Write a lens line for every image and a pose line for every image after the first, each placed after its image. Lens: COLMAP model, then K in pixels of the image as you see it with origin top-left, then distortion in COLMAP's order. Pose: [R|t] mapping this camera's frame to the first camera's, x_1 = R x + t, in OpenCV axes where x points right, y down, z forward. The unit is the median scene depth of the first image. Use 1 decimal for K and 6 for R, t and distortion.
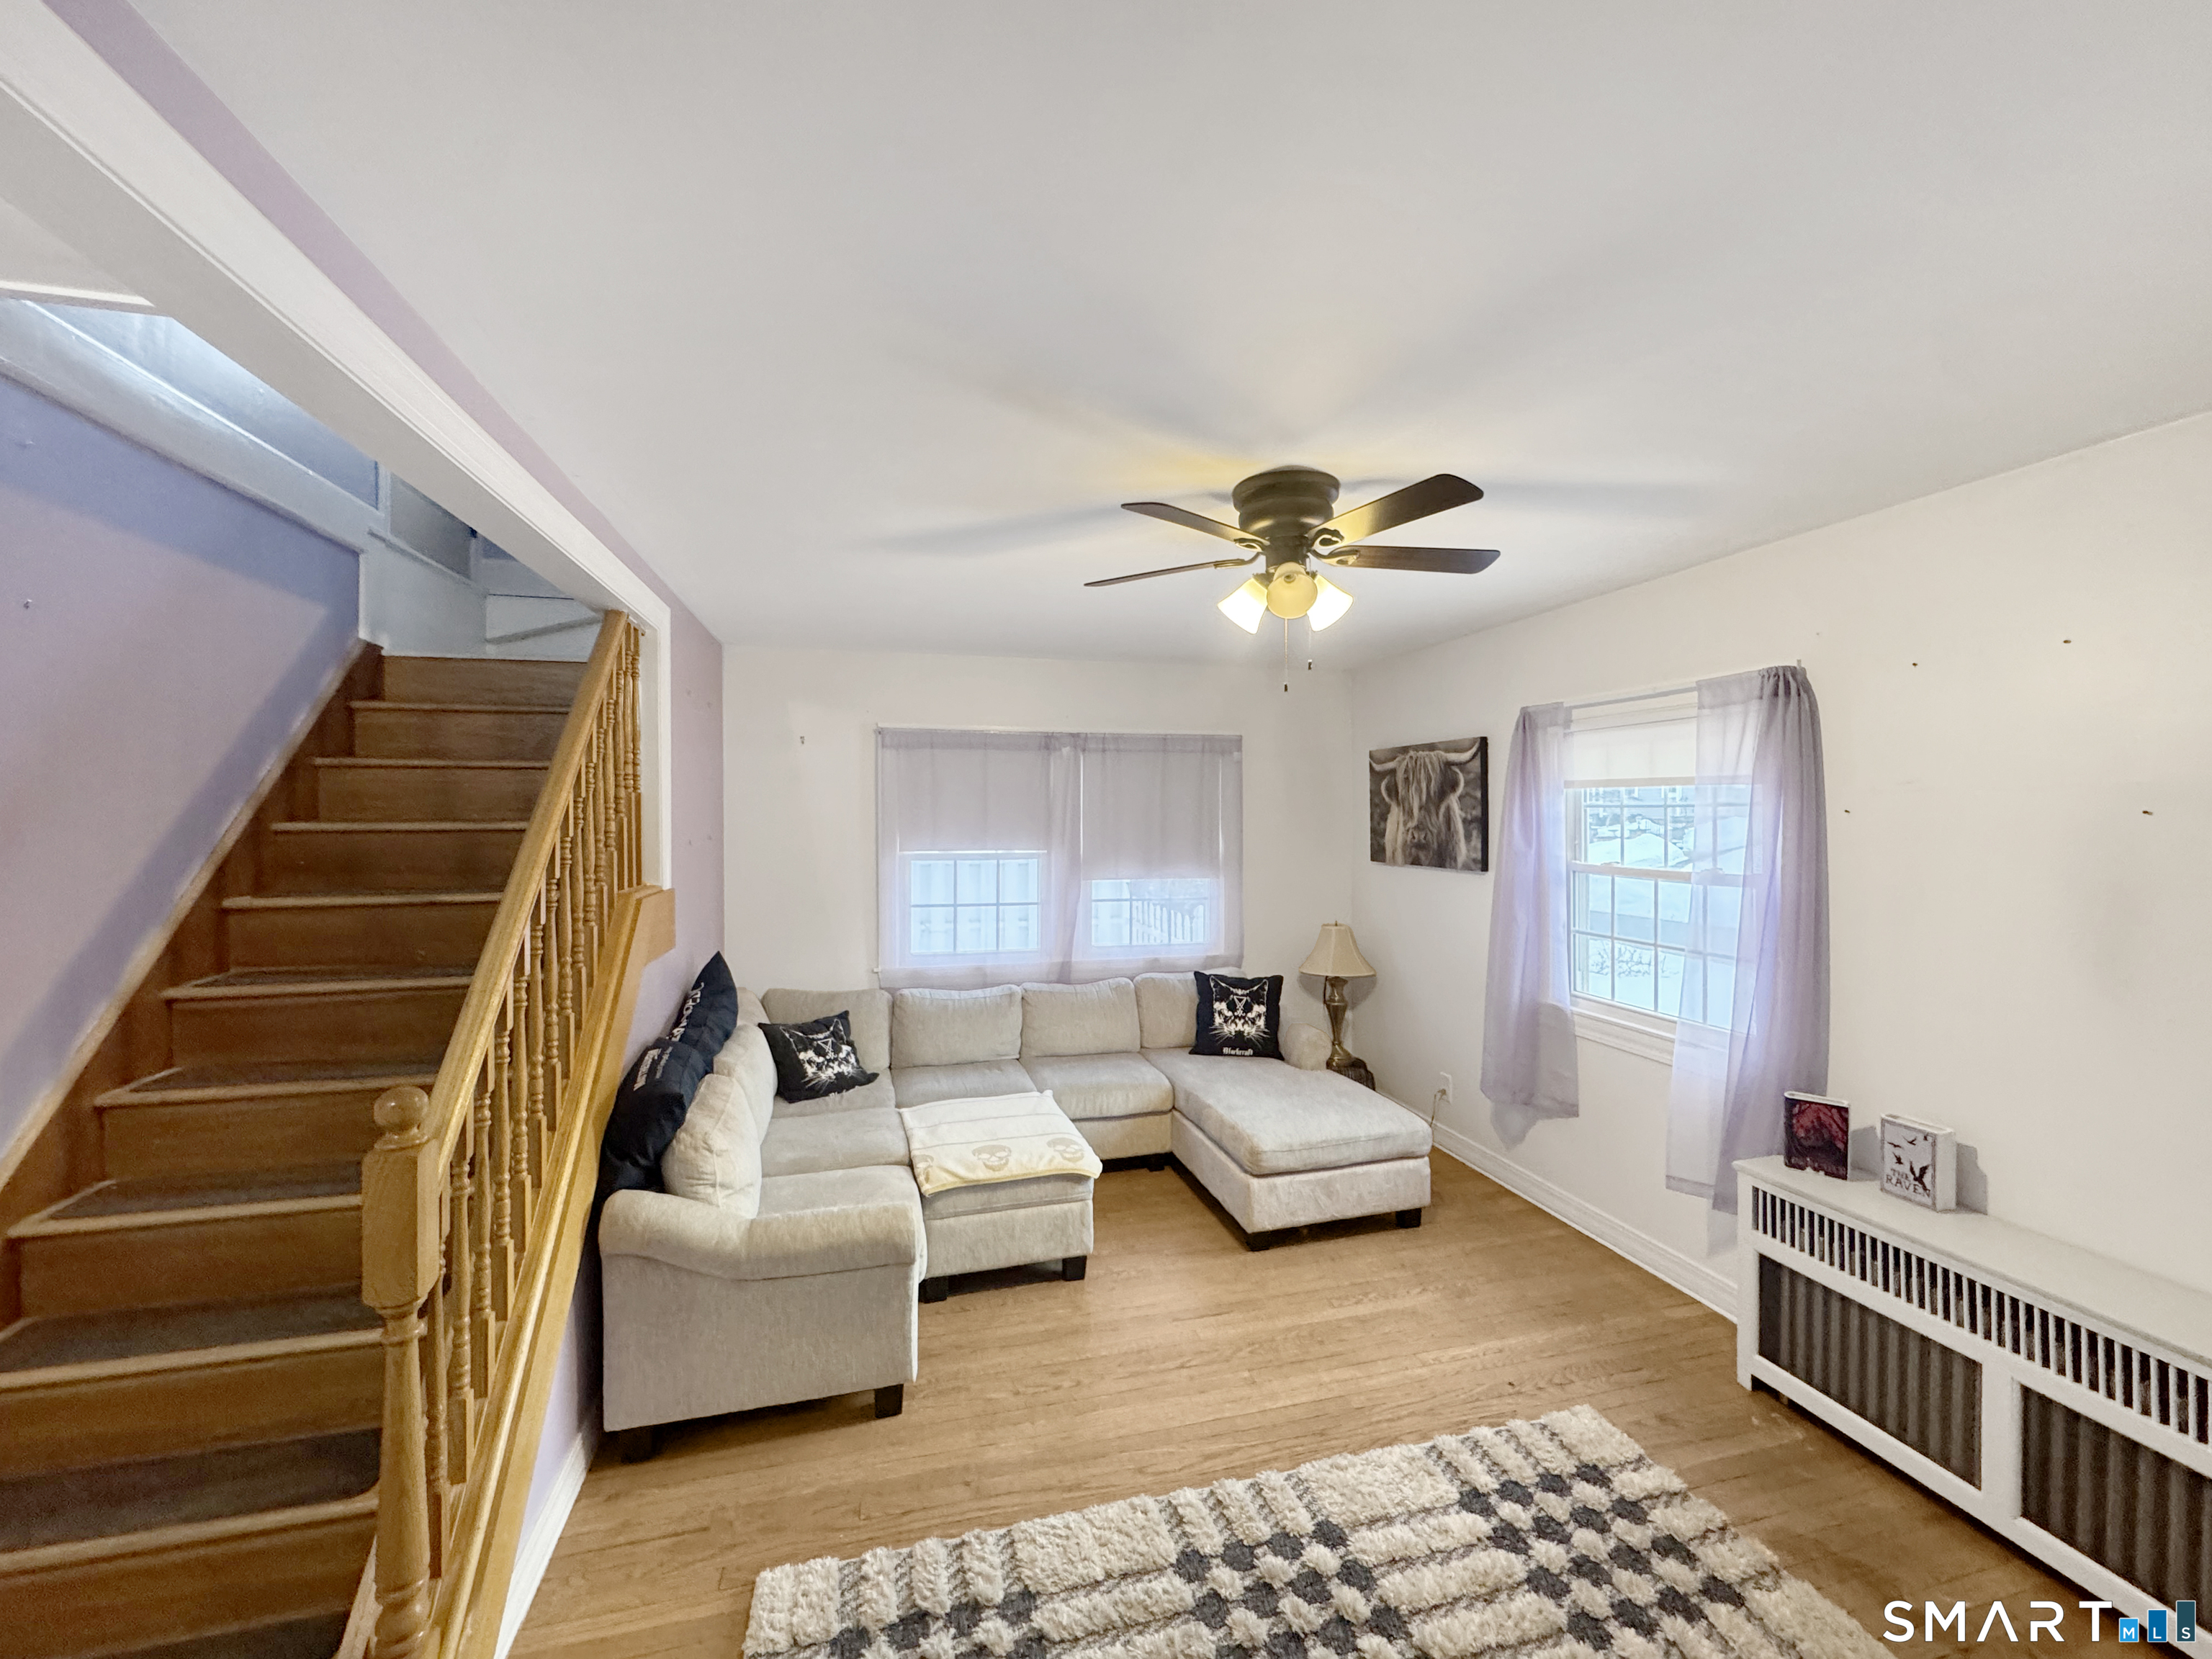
lens RADIAL K [[884.8, 0, 1108.3], [0, 884.8, 823.9], [0, 0, 1]] dist [-0.001682, 0.000065]
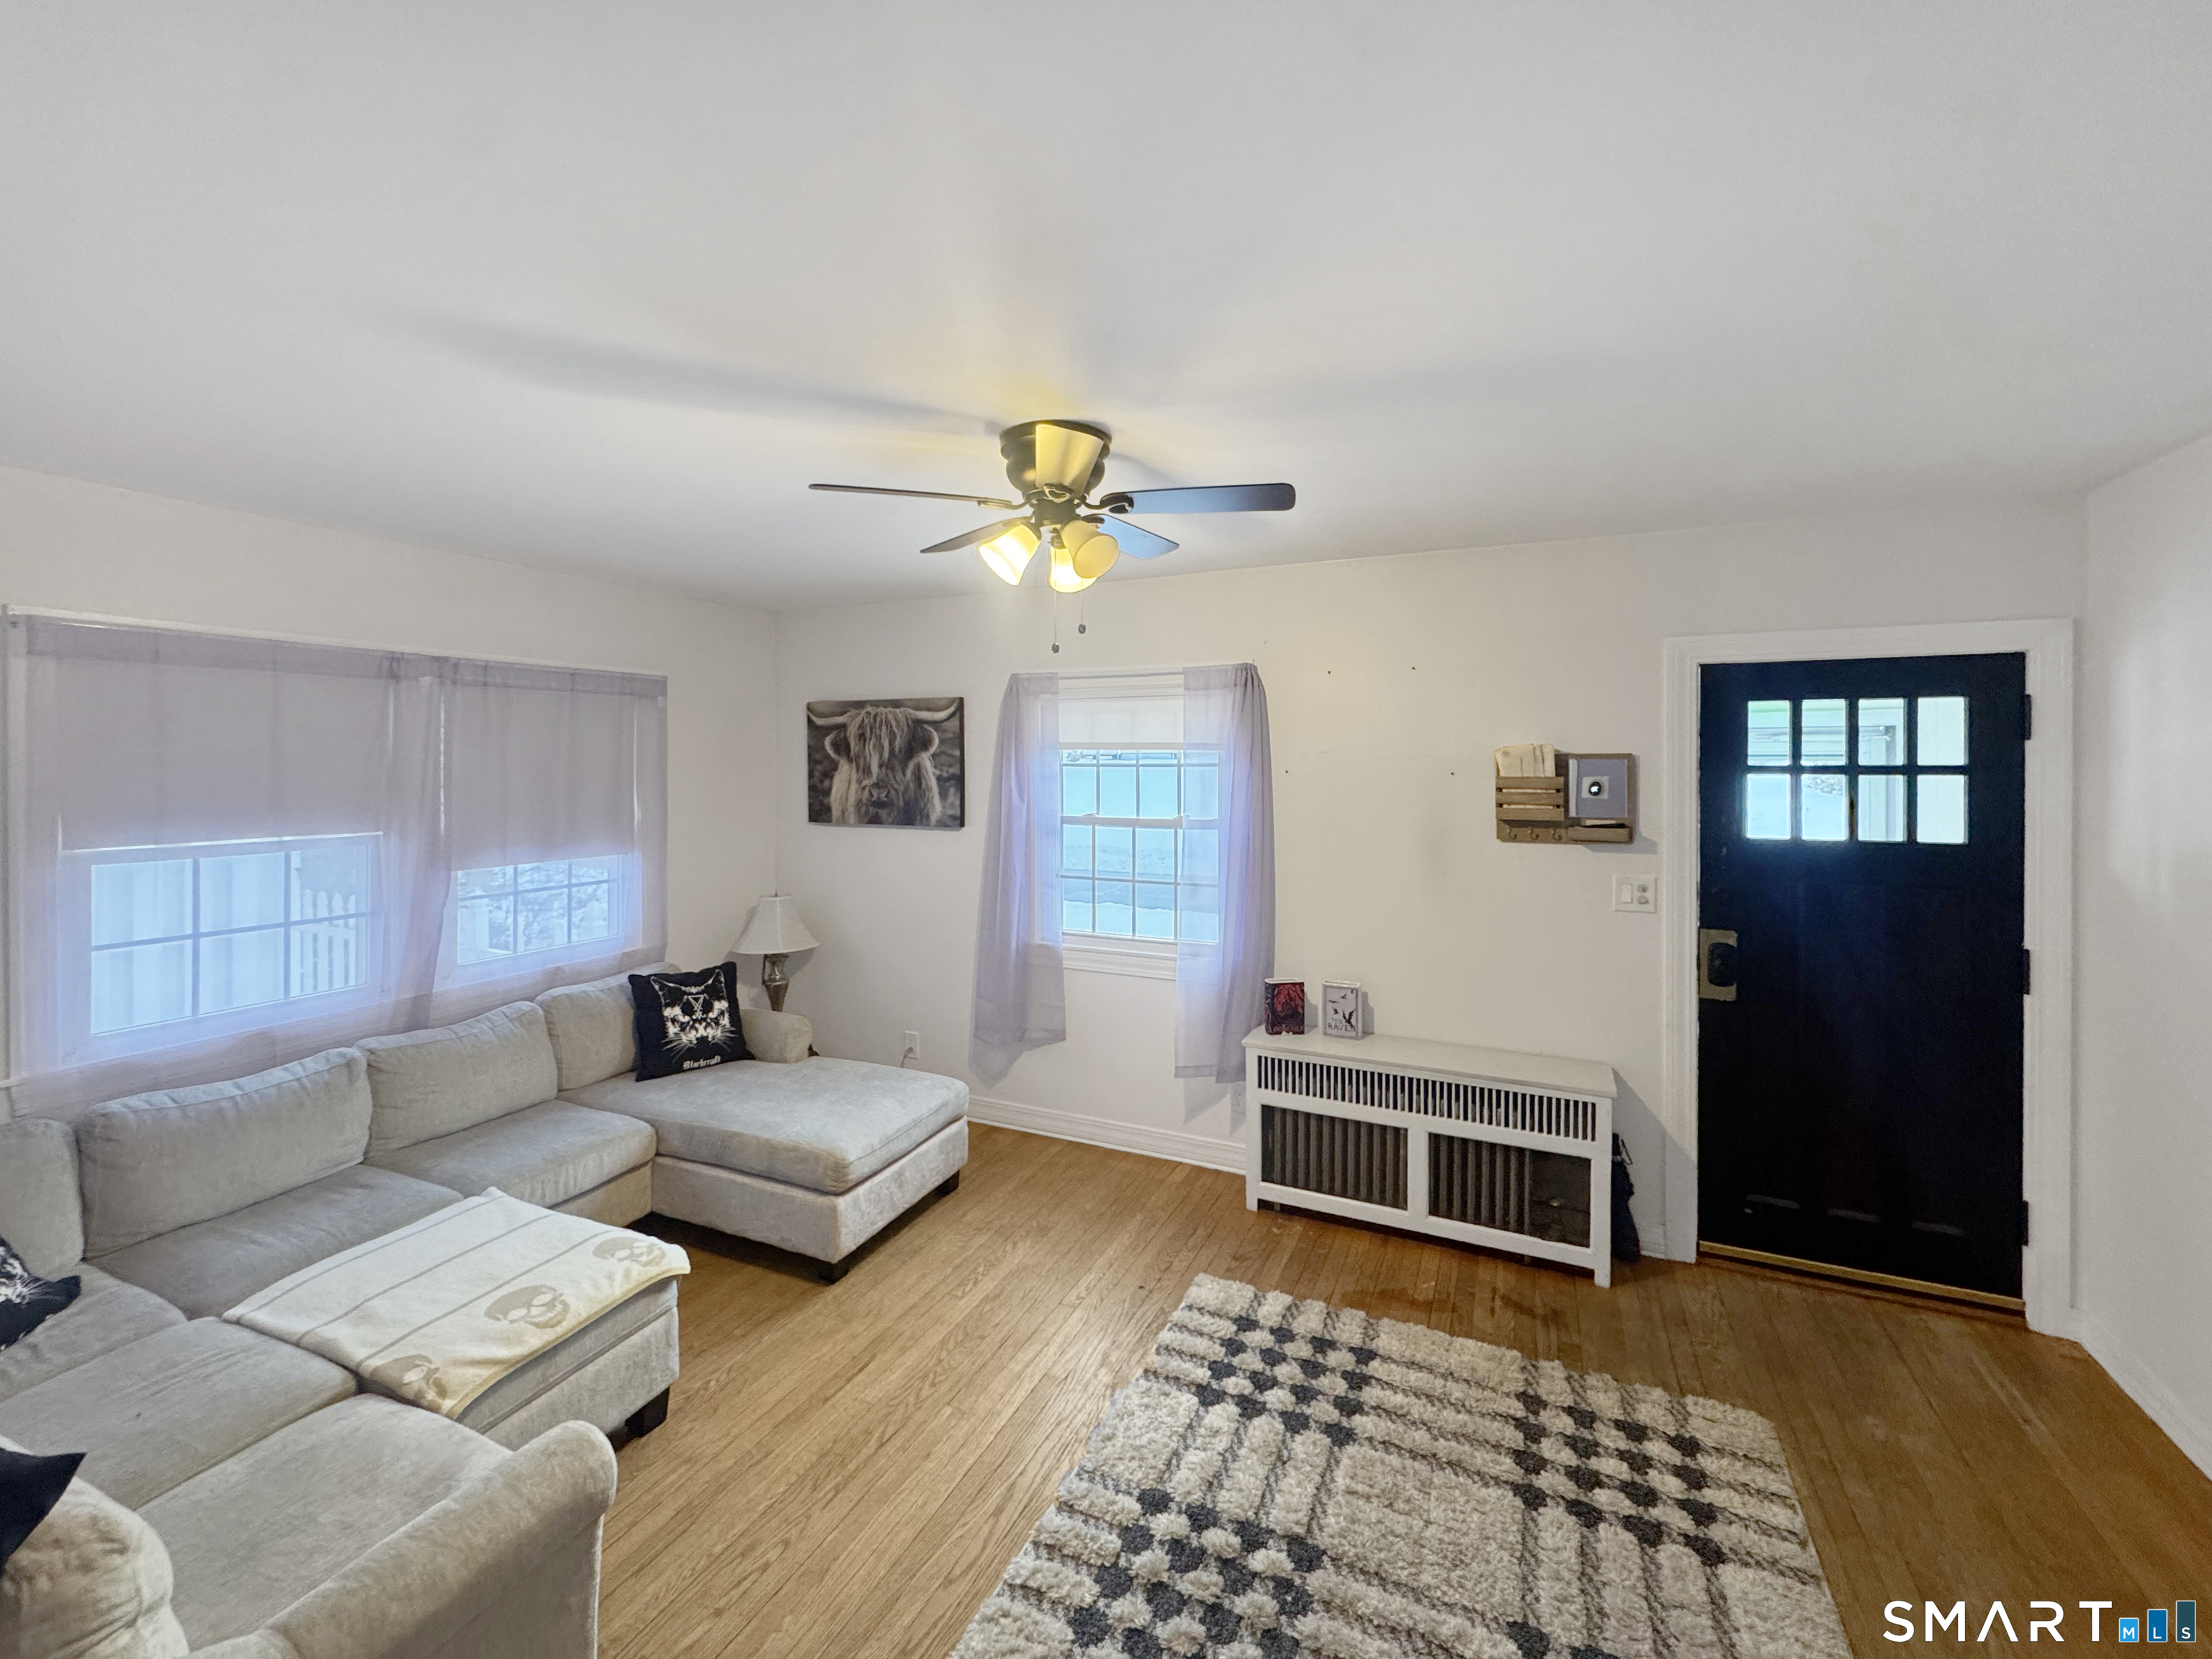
lens RADIAL K [[906.1, 0, 1106.5], [0, 906.1, 766.3], [0, 0, 1]] dist [-0.001745, -0.000195]
pose [[0.642647, -0.004987, 0.766146, -0.291125], [0.009529, 0.999953, -0.001484, -0.014957], [-0.766103, 0.008254, 0.642664, 0.191497]]
